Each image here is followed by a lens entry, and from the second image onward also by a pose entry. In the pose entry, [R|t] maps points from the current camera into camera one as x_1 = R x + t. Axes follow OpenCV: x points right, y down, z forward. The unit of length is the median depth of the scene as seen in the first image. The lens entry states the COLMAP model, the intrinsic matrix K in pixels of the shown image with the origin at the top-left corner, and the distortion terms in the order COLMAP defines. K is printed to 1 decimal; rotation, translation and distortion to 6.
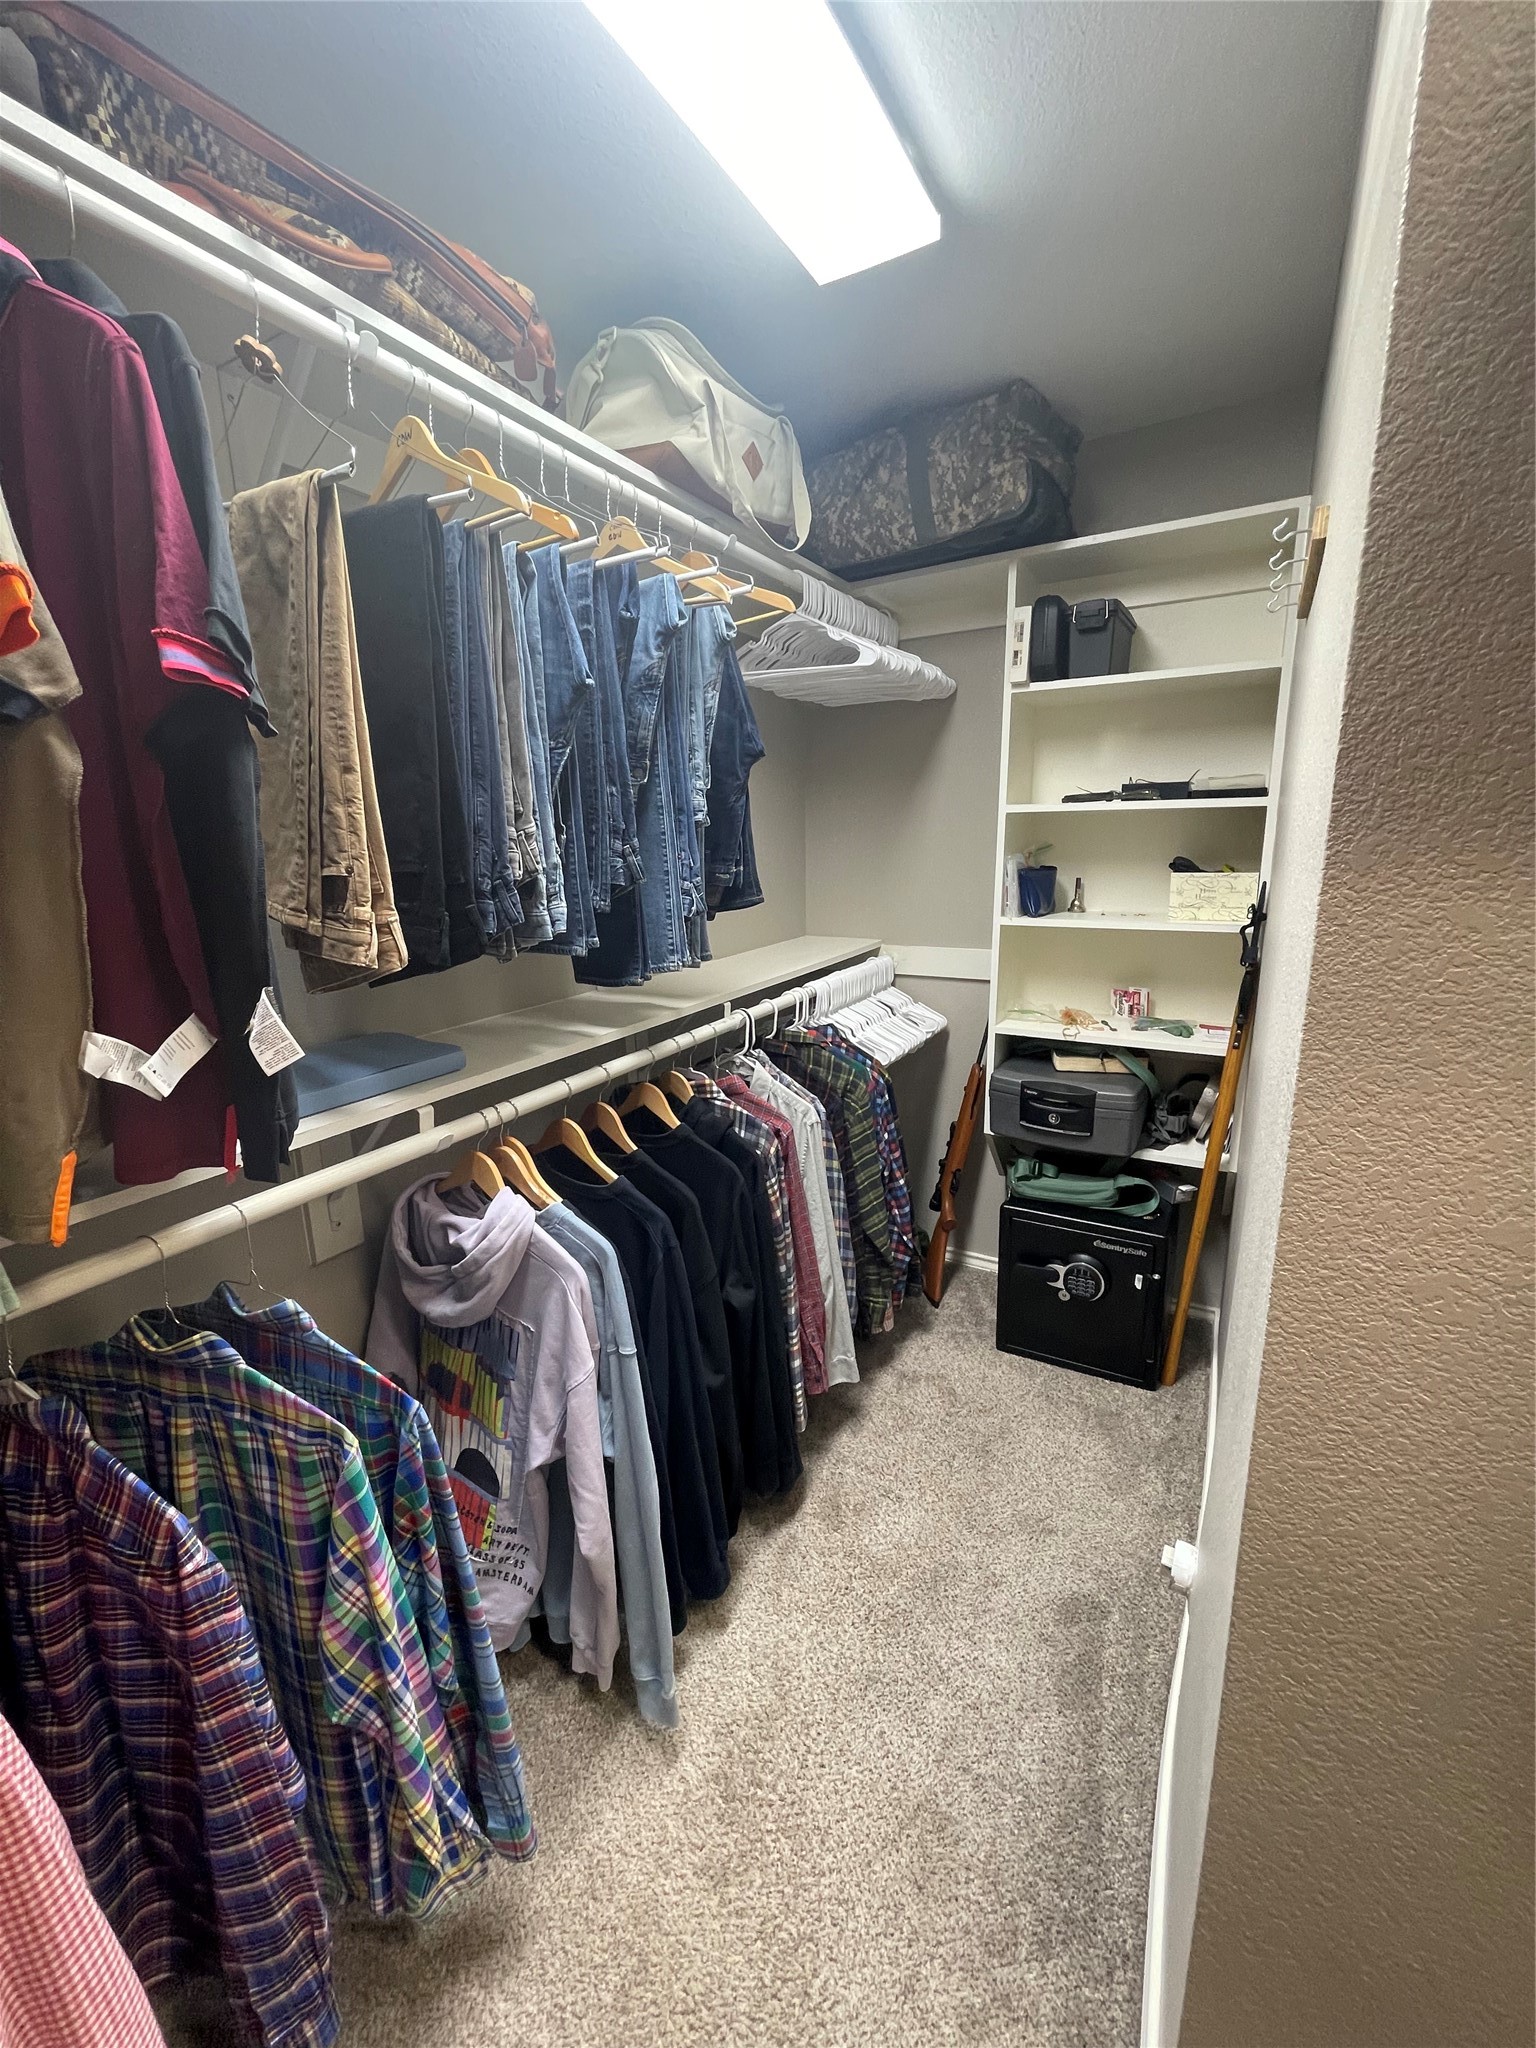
lens RADIAL K [[843.0, 0, 769.2], [0, 843.0, 1013.5], [0, 0, 1]] dist [-0.003395, -0.001583]
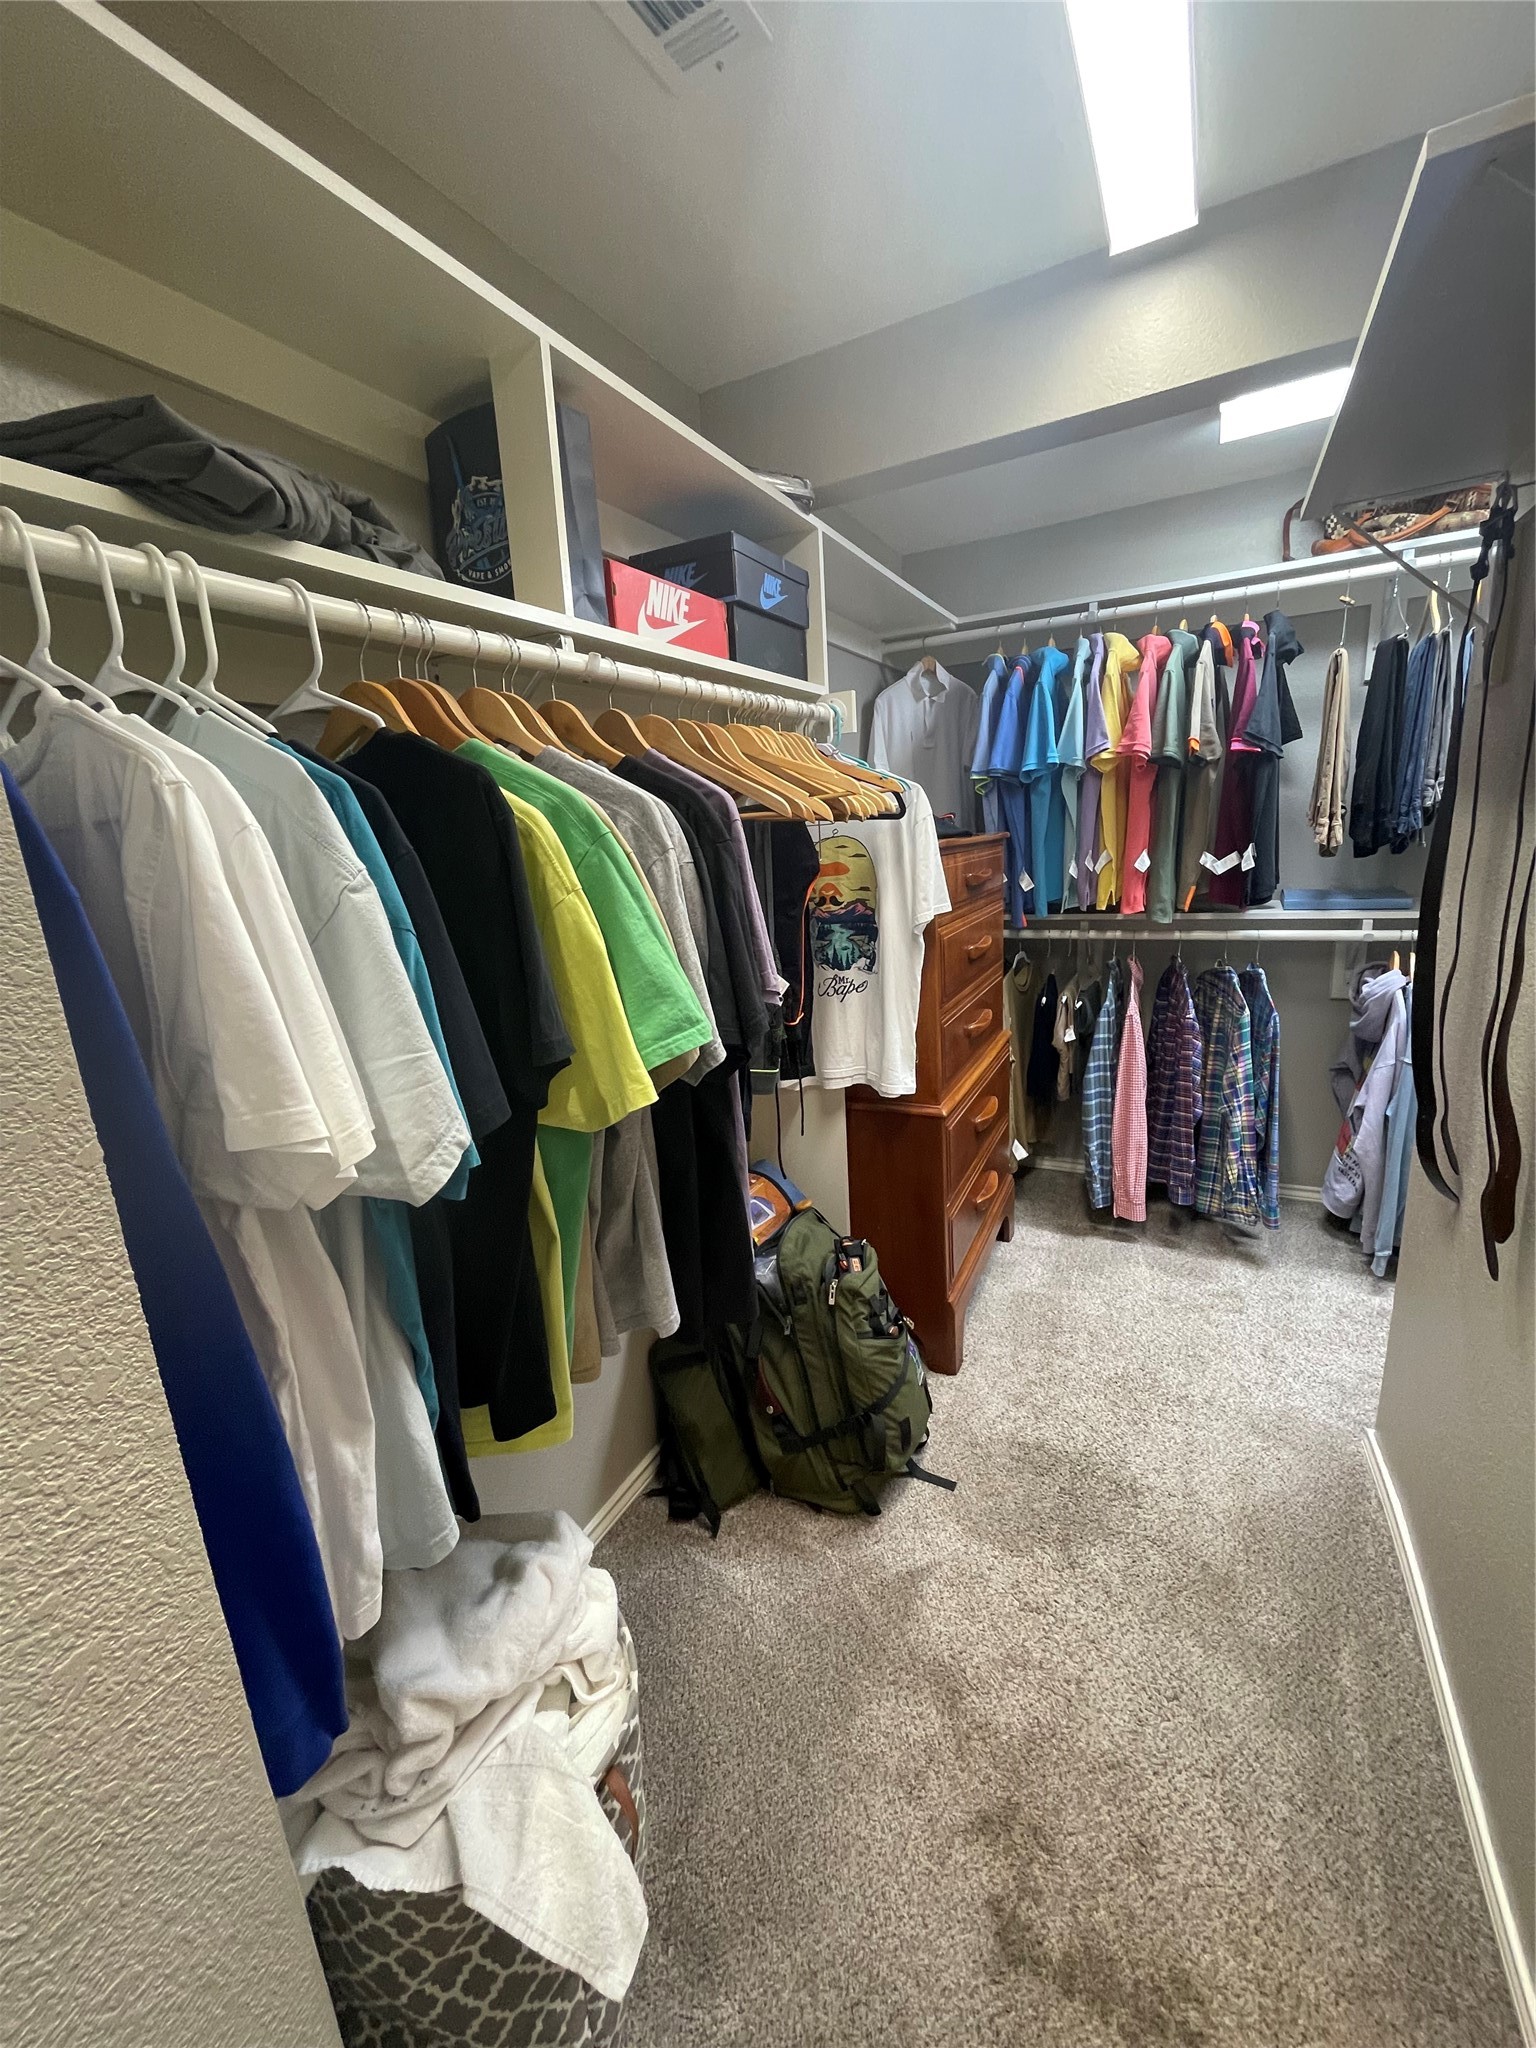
lens RADIAL K [[843.0, 0, 768.1], [0, 843.0, 1018.7], [0, 0, 1]] dist [-0.003395, -0.001583]
pose [[0.050132, 0.237094, -0.970192, 1.752981], [-0.151748, 0.961944, 0.227237, 0.111407], [0.987147, 0.135833, 0.084203, -0.658837]]
